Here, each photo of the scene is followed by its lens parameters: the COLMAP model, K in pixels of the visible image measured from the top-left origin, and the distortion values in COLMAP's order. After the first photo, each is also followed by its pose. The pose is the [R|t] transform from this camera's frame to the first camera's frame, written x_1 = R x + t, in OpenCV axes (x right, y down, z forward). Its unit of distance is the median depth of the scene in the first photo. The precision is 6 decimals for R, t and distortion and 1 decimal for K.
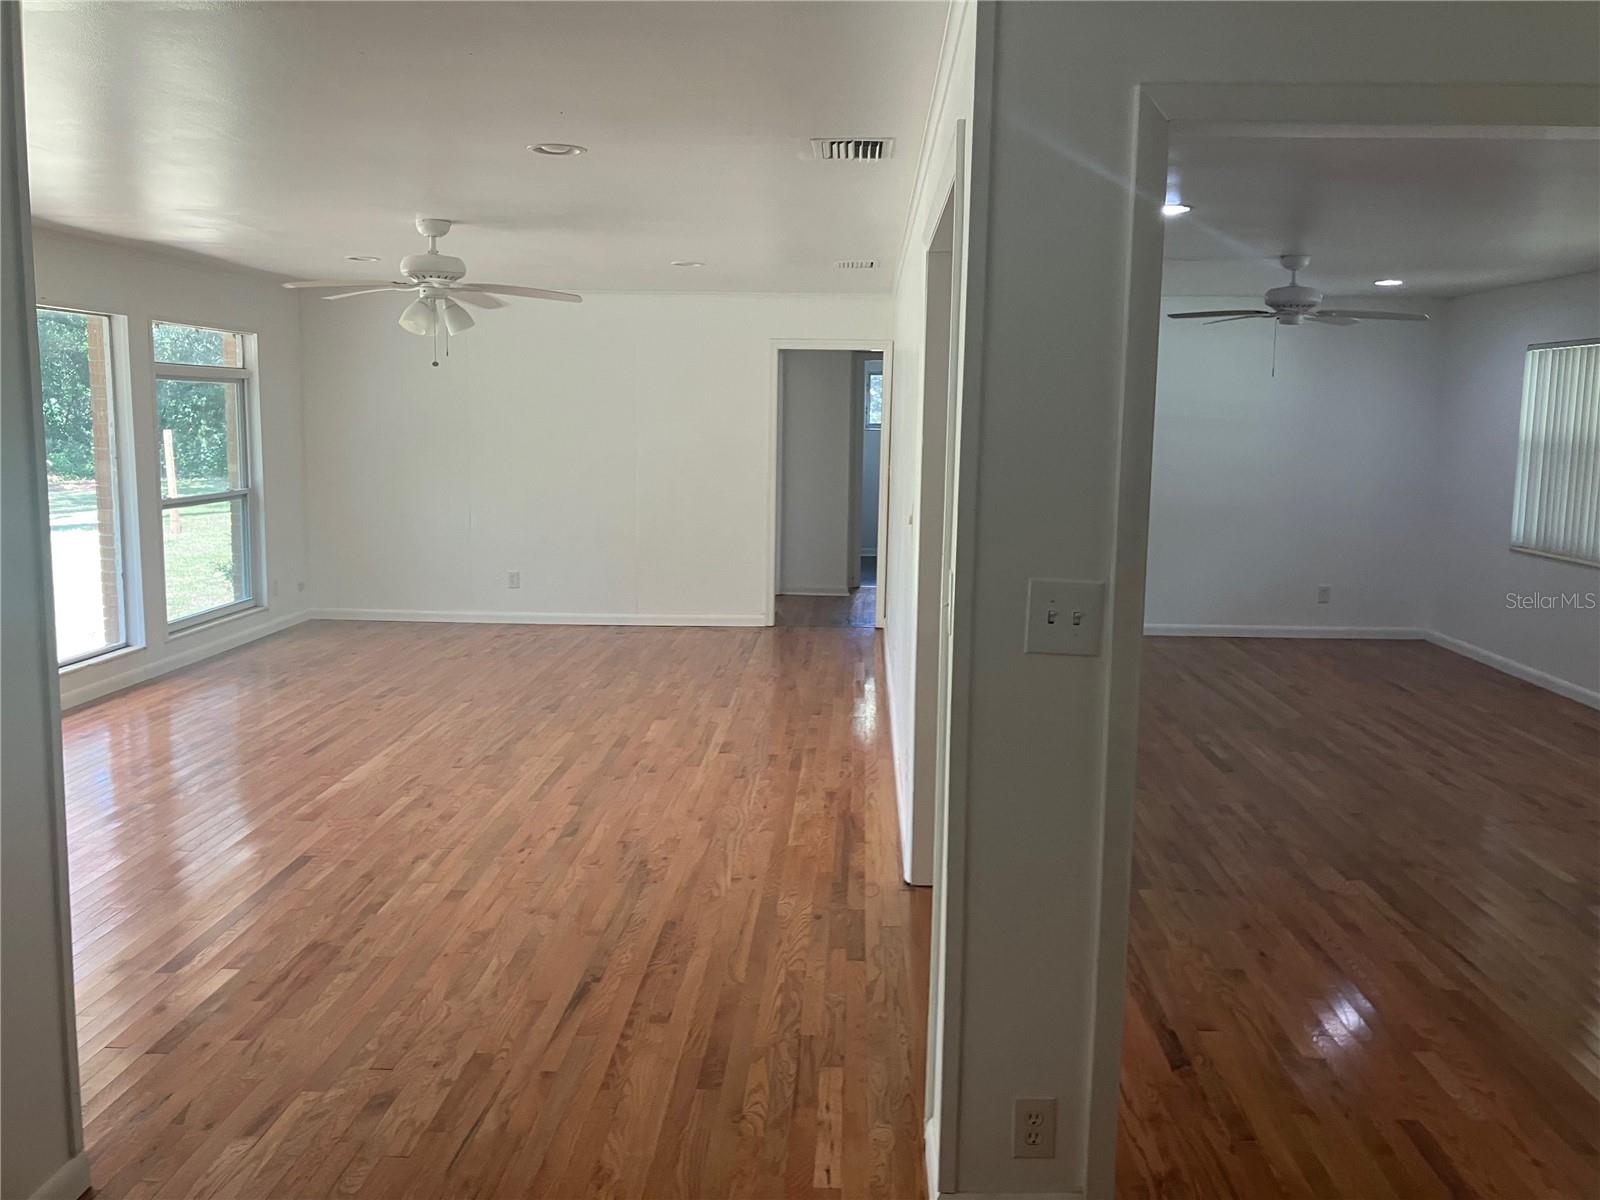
lens RADIAL K [[1322.2, 0, 834.7], [0, 1322.2, 588.8], [0, 0, 1]] dist [0.029965, -0.009860]
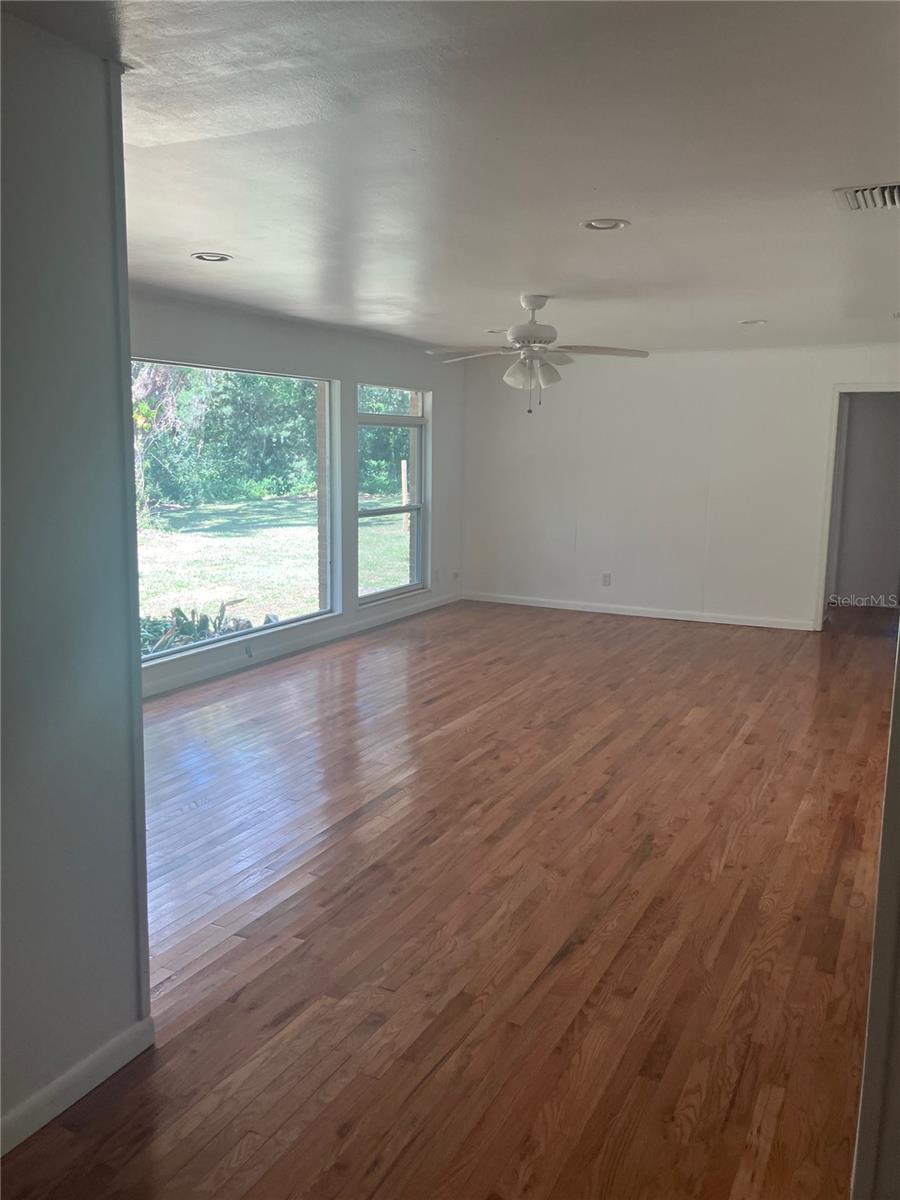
lens RADIAL K [[991.7, 0, 448.5], [0, 991.7, 608.2], [0, 0, 1]] dist [0.029965, -0.009860]
pose [[0.906098, 0.072024, -0.416893, 0.036957], [-0.059793, 0.997312, 0.042343, -0.017263], [0.418822, -0.013439, 0.907969, 0.101826]]
